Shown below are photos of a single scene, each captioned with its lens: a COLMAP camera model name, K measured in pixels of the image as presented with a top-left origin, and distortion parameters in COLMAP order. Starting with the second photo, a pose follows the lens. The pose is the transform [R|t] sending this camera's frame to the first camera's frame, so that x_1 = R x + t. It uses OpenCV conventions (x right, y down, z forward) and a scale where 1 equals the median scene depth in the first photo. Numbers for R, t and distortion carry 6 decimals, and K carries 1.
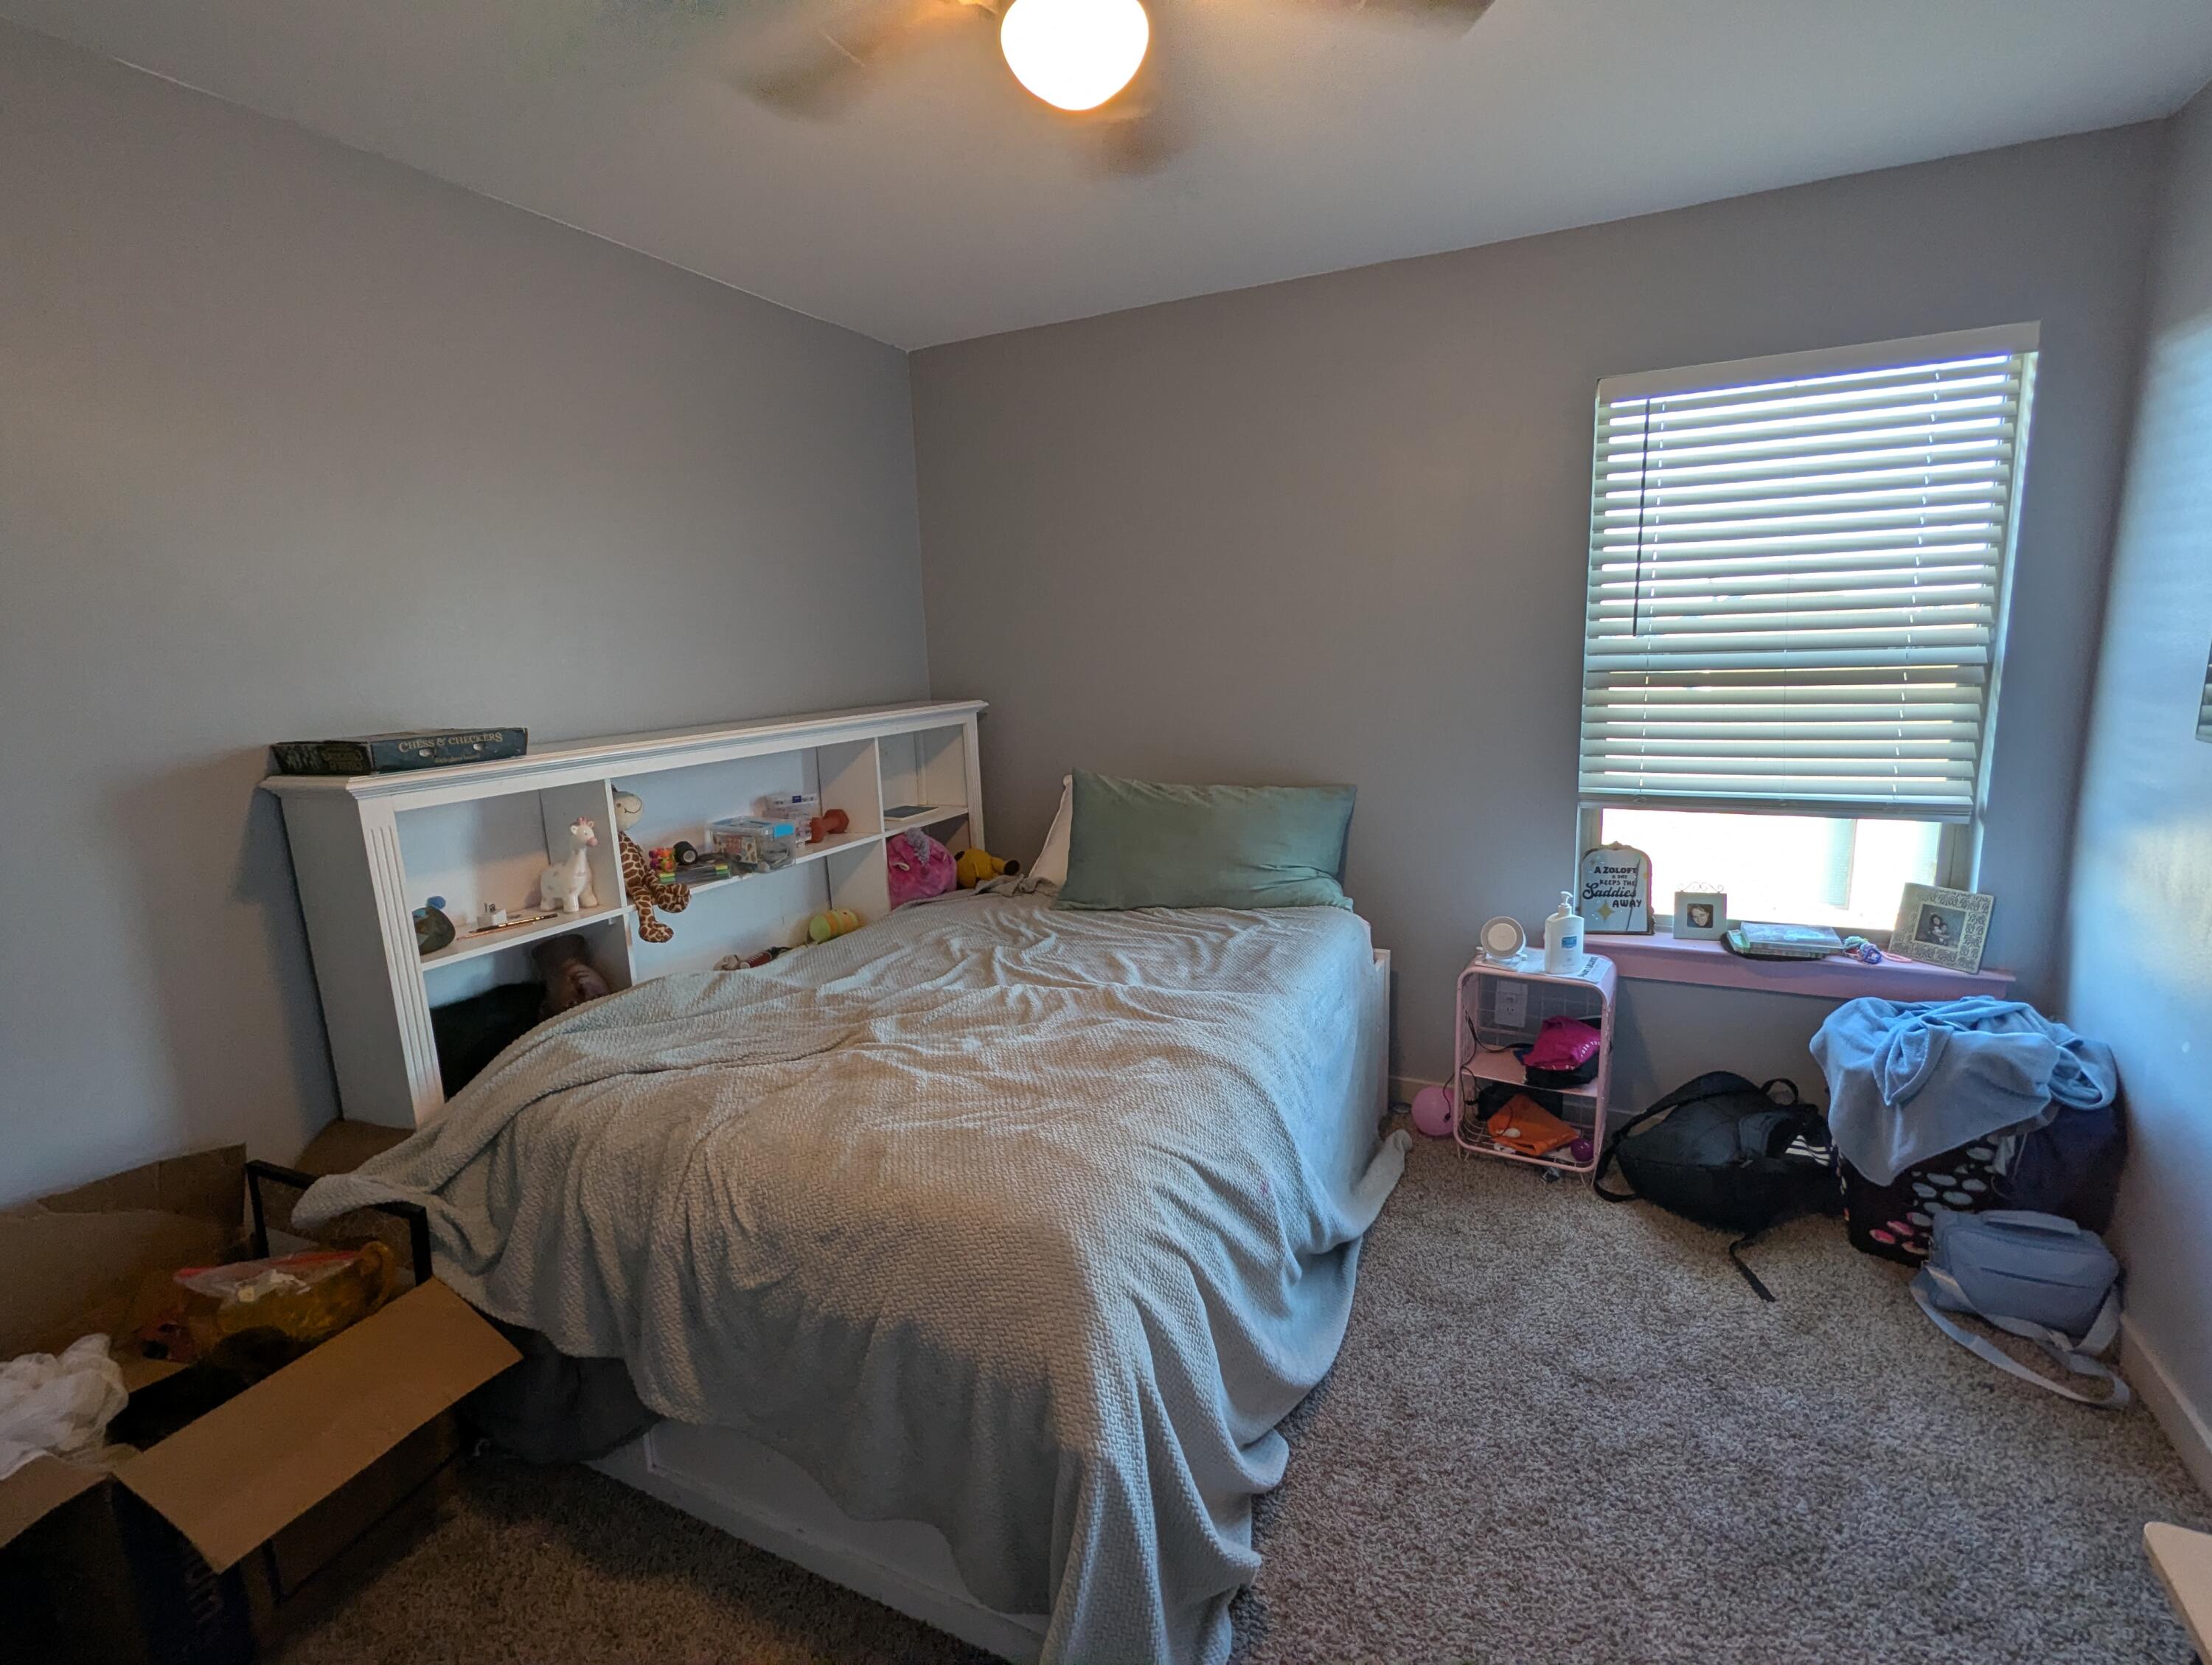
lens RADIAL K [[1046.0, 0, 1100.2], [0, 1046.0, 836.7], [0, 0, 1]] dist [-0.004488, 0.001944]
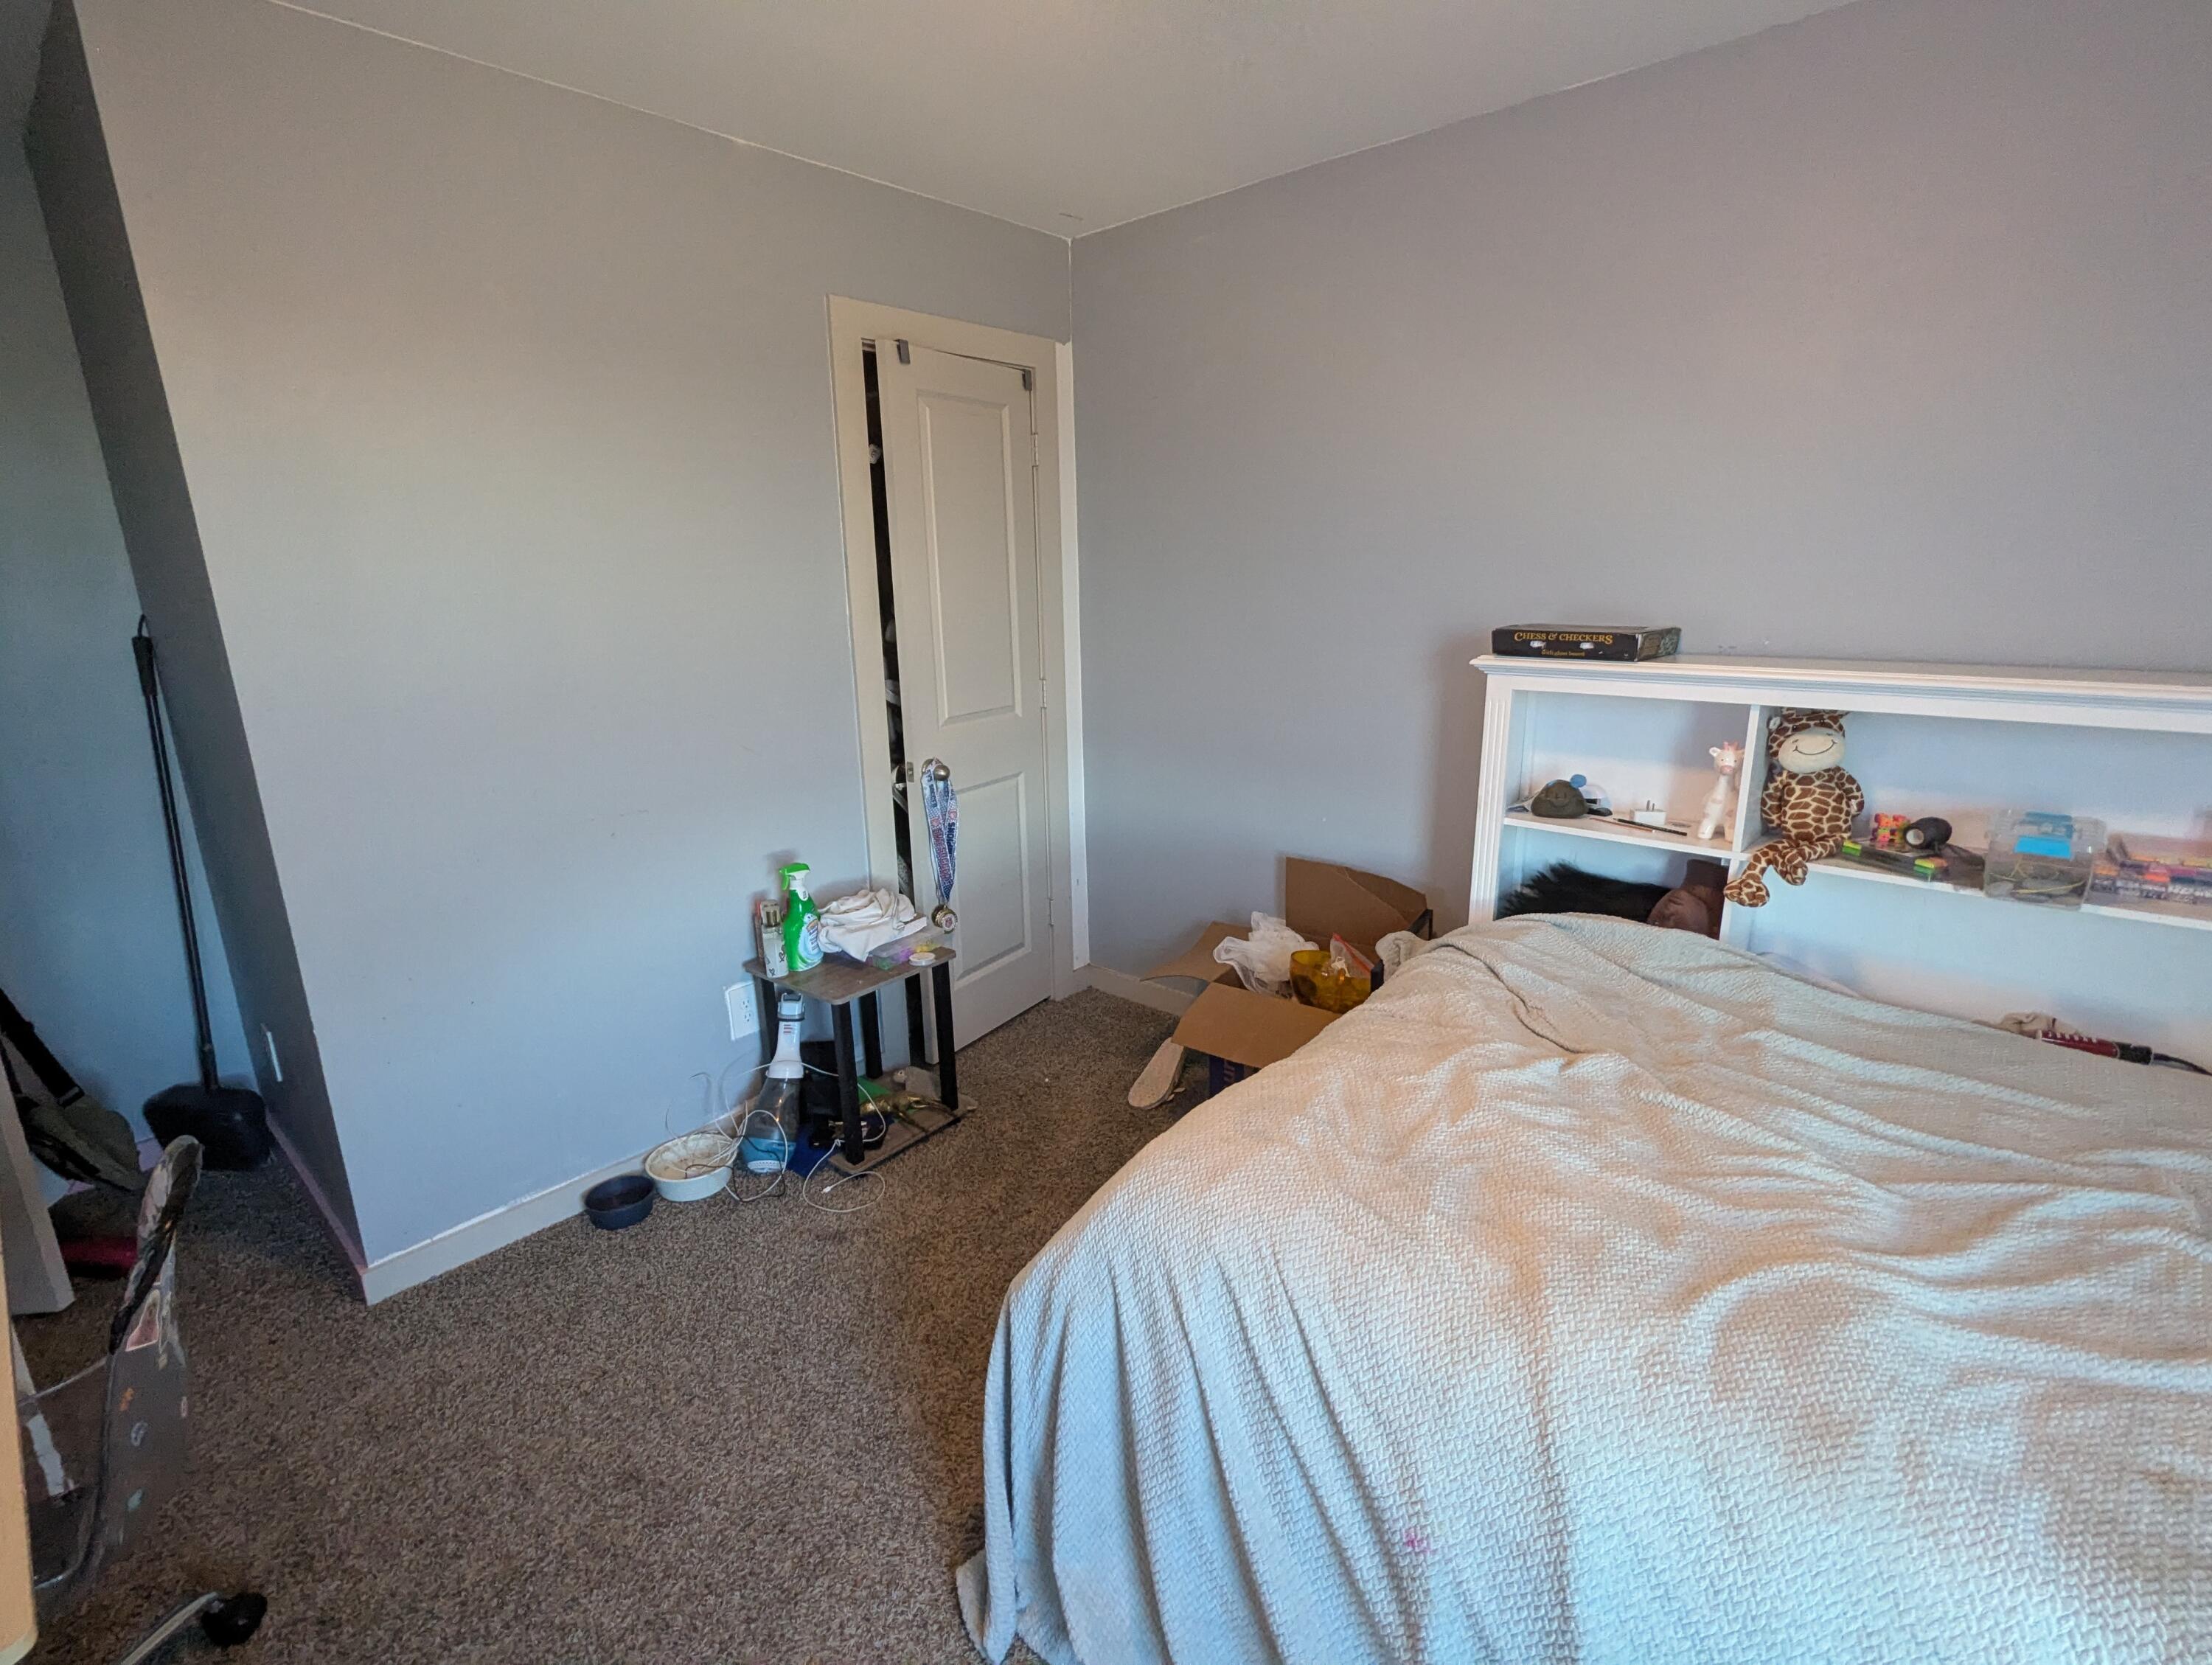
lens RADIAL K [[1046.0, 0, 1107.5], [0, 1046.0, 837.2], [0, 0, 1]] dist [-0.004488, 0.001944]
pose [[-0.285207, 0.276962, -0.917578, 0.530058], [-0.143938, 0.934107, 0.326691, -0.165348], [0.947596, 0.225249, -0.226548, 0.744475]]
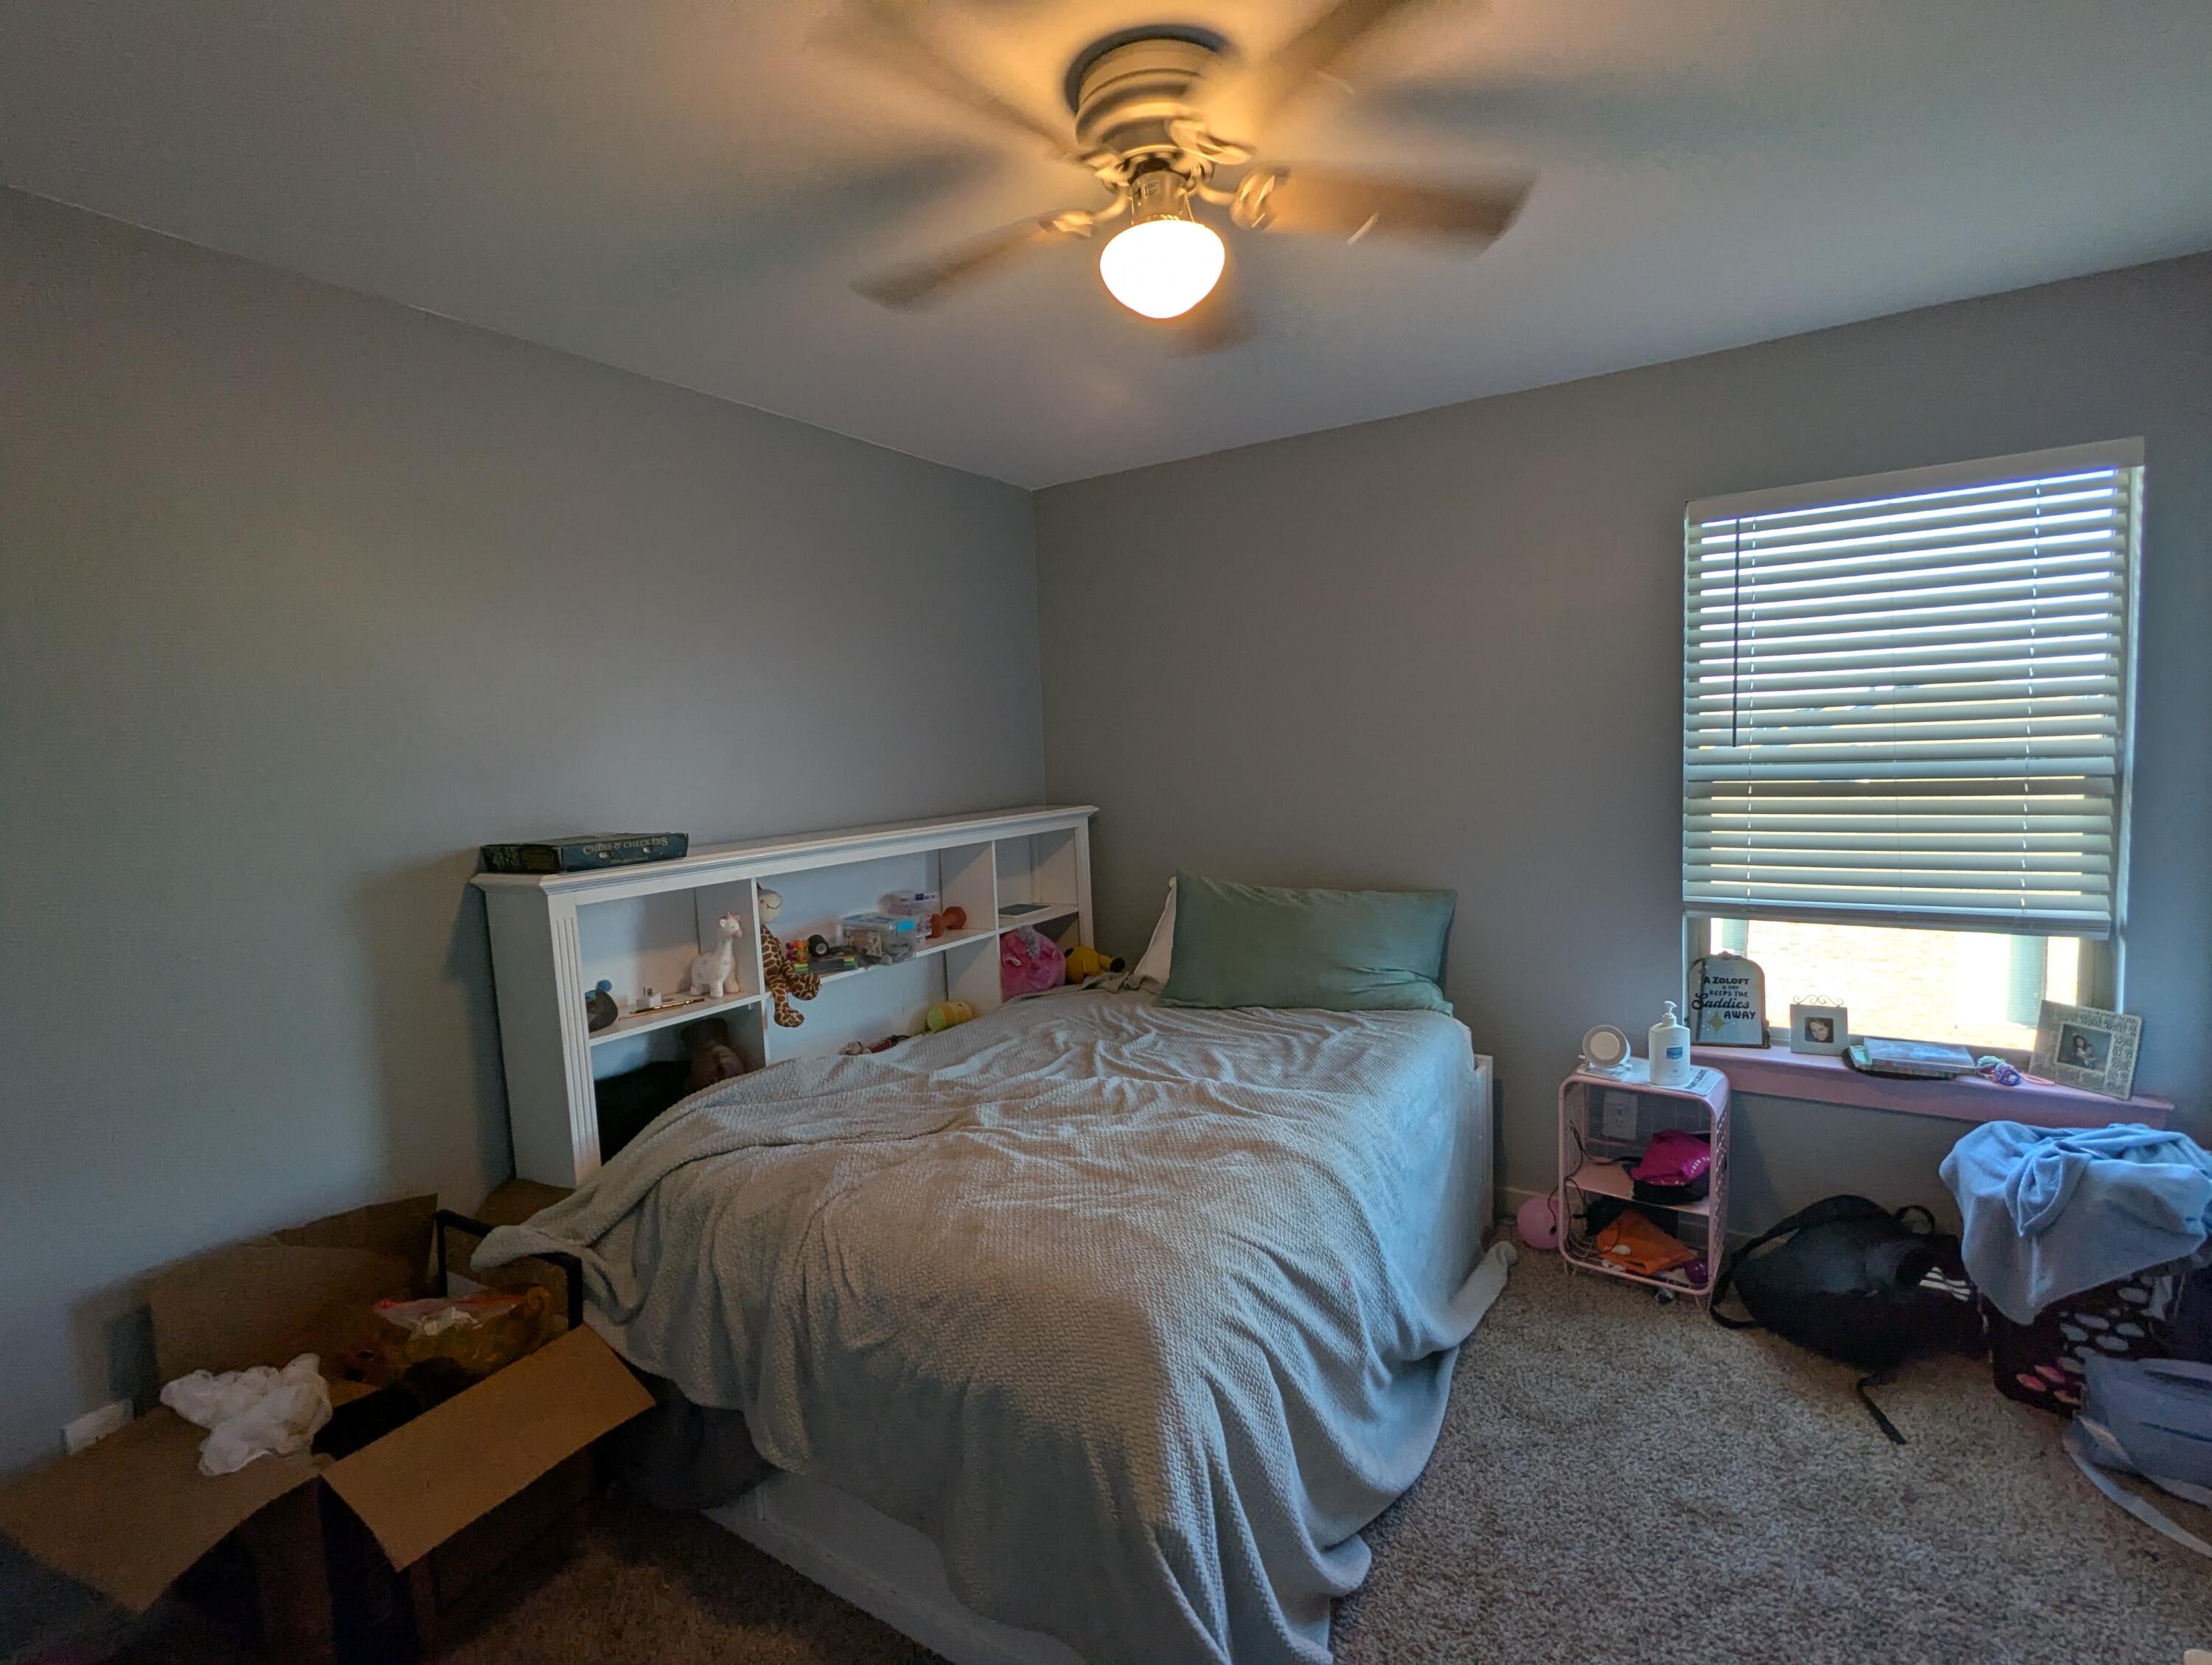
lens RADIAL K [[1046.0, 0, 1102.0], [0, 1046.0, 837.5], [0, 0, 1]] dist [-0.004488, 0.001944]
pose [[0.993258, 0.007231, -0.115695, 0.029574], [-0.017791, 0.995737, -0.090501, -0.003656], [0.114547, 0.091949, 0.989153, -0.070503]]
